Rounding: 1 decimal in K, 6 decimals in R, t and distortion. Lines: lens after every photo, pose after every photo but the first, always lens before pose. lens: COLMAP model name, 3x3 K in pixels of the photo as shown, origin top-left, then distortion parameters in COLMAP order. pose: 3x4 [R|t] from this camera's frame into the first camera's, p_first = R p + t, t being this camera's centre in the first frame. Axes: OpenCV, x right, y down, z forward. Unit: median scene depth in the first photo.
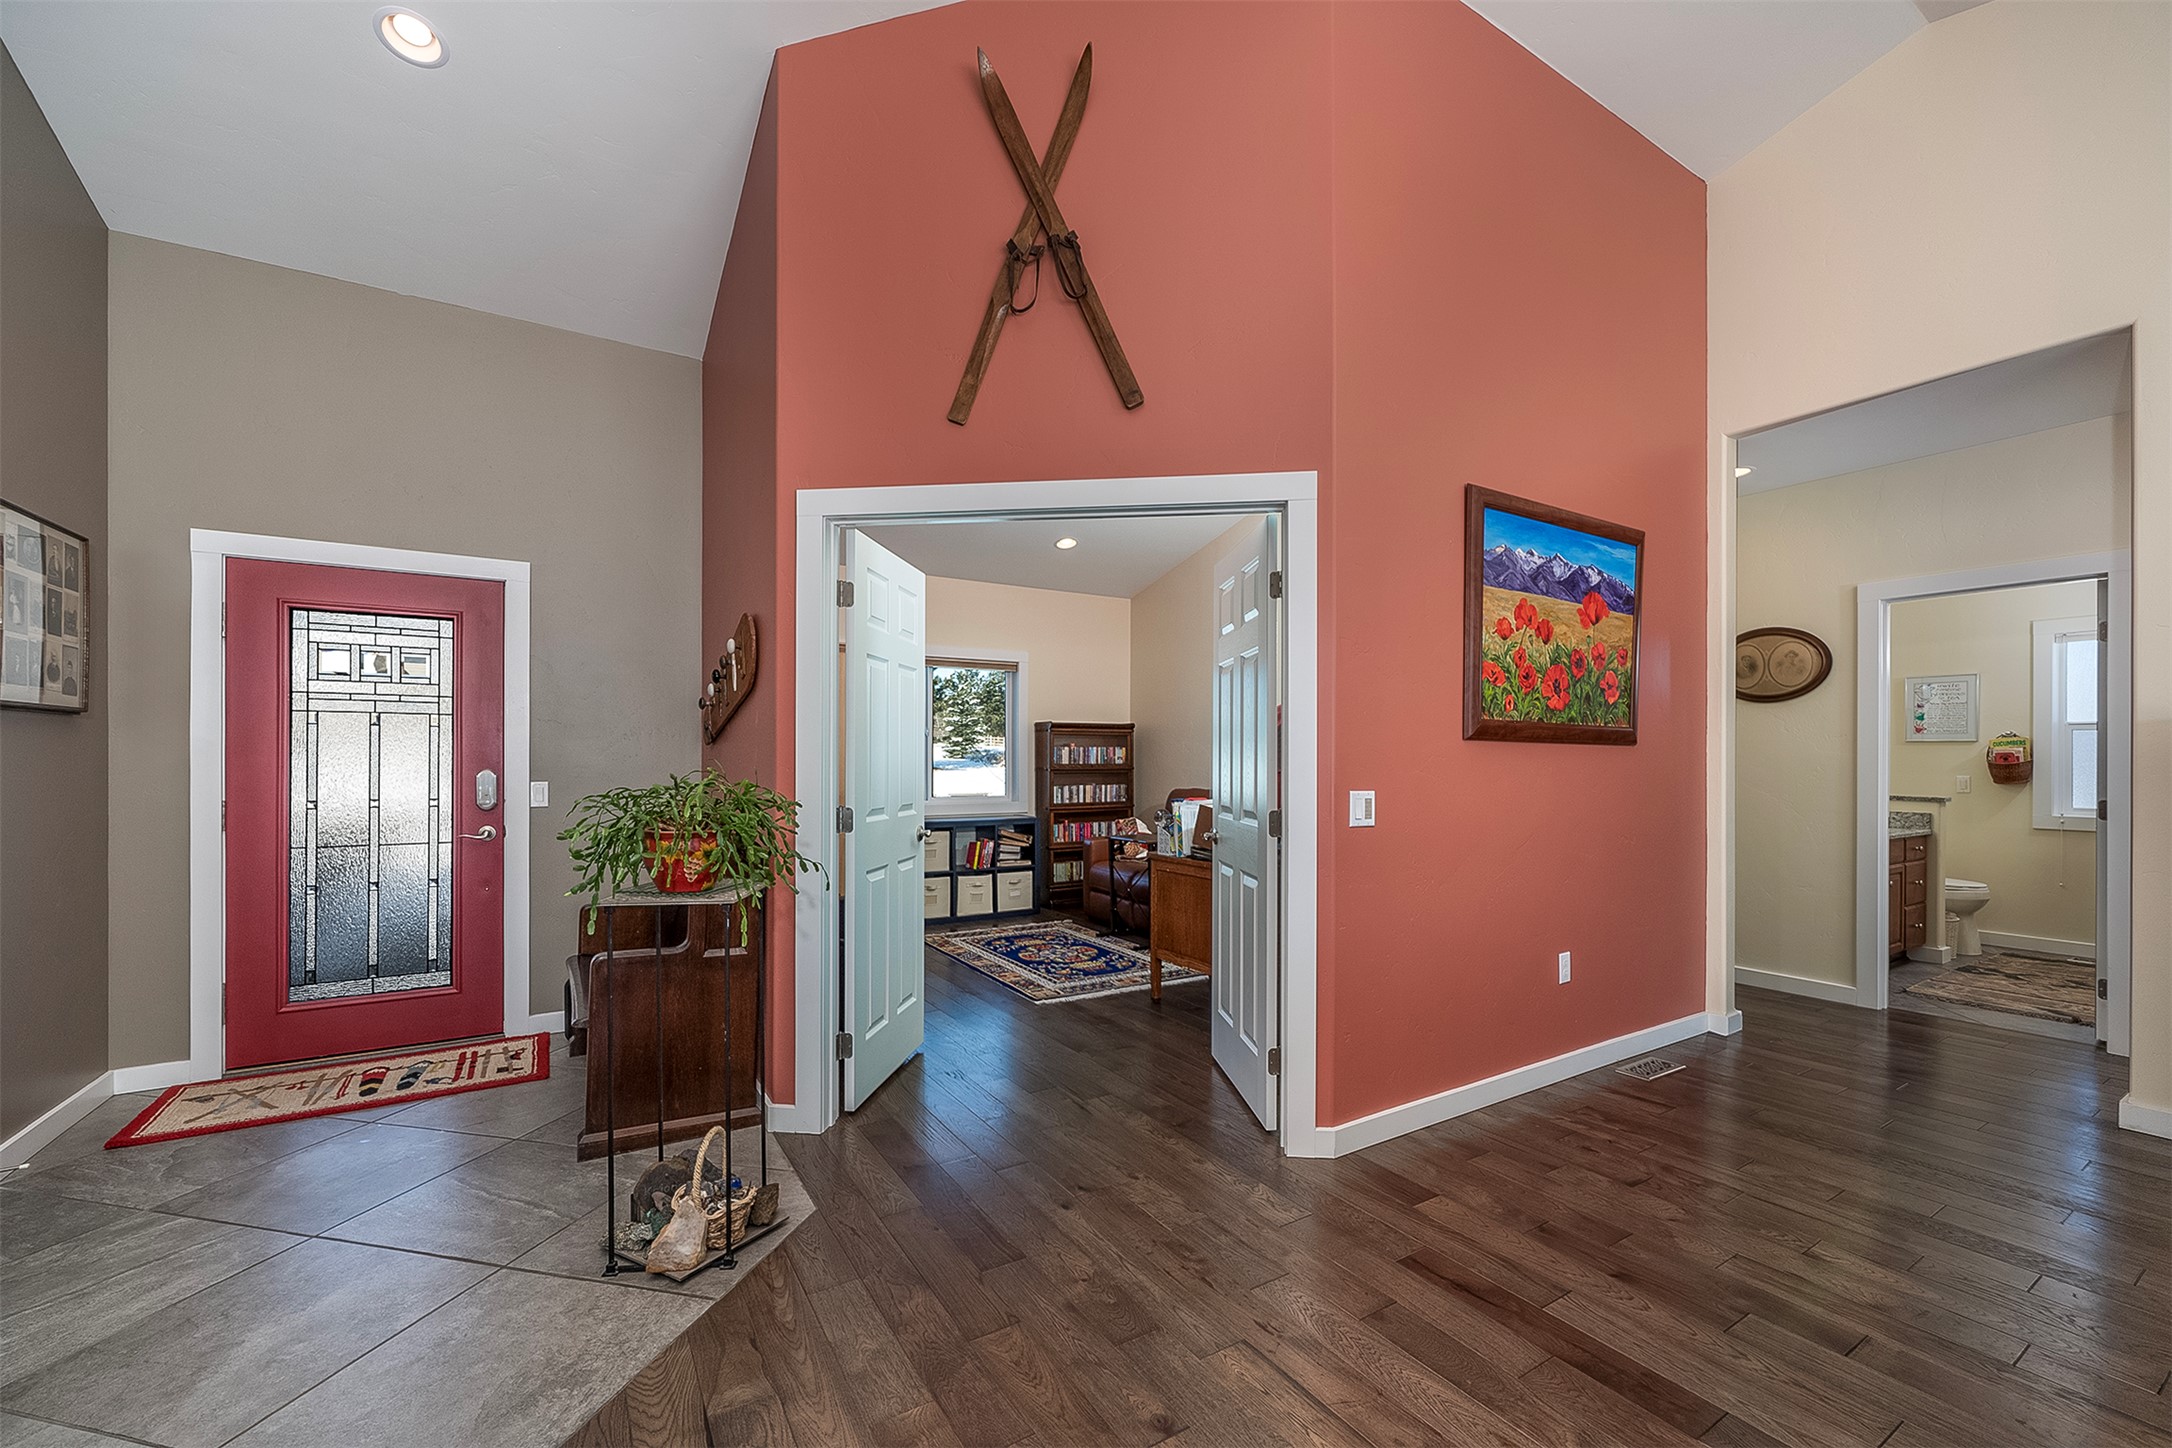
lens RADIAL K [[843.1, 0, 1065.3], [0, 843.1, 764.9], [0, 0, 1]] dist [0.000189, 0.000016]
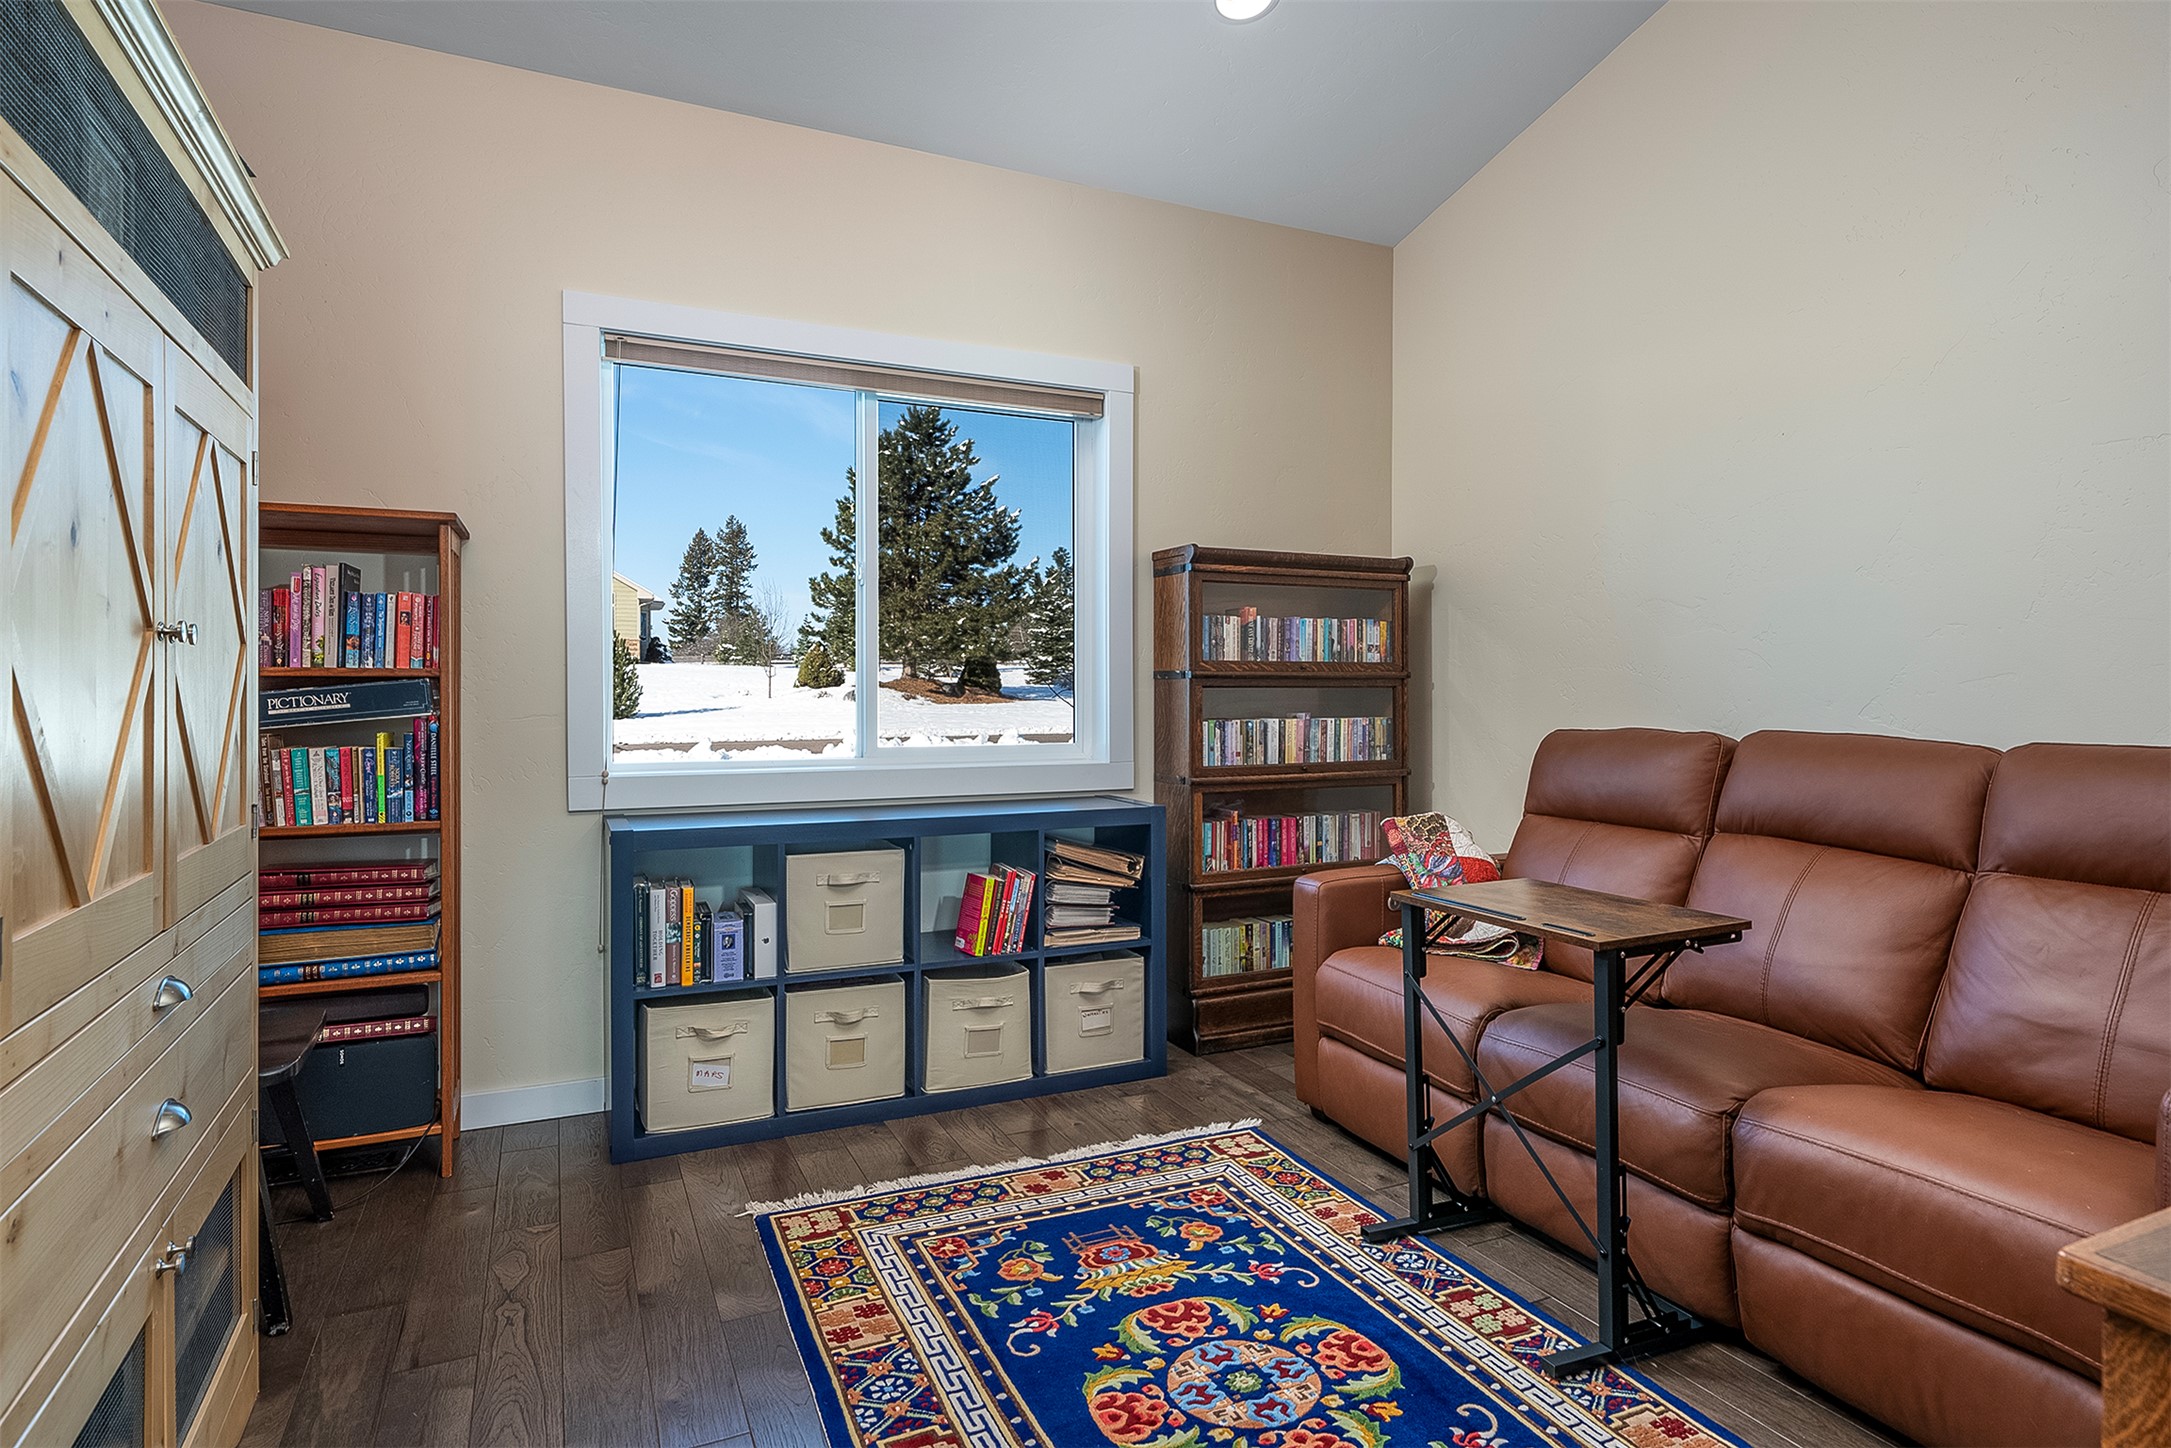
lens RADIAL K [[1152.9, 0, 1080.2], [0, 1152.9, 708.9], [0, 0, 1]] dist [0.001863, 0.000069]
pose [[0.995242, 0.002691, -0.097396, -0.017552], [-0.001389, 0.999909, 0.013430, 0.013534], [0.097423, -0.013231, 0.995155, 0.486868]]
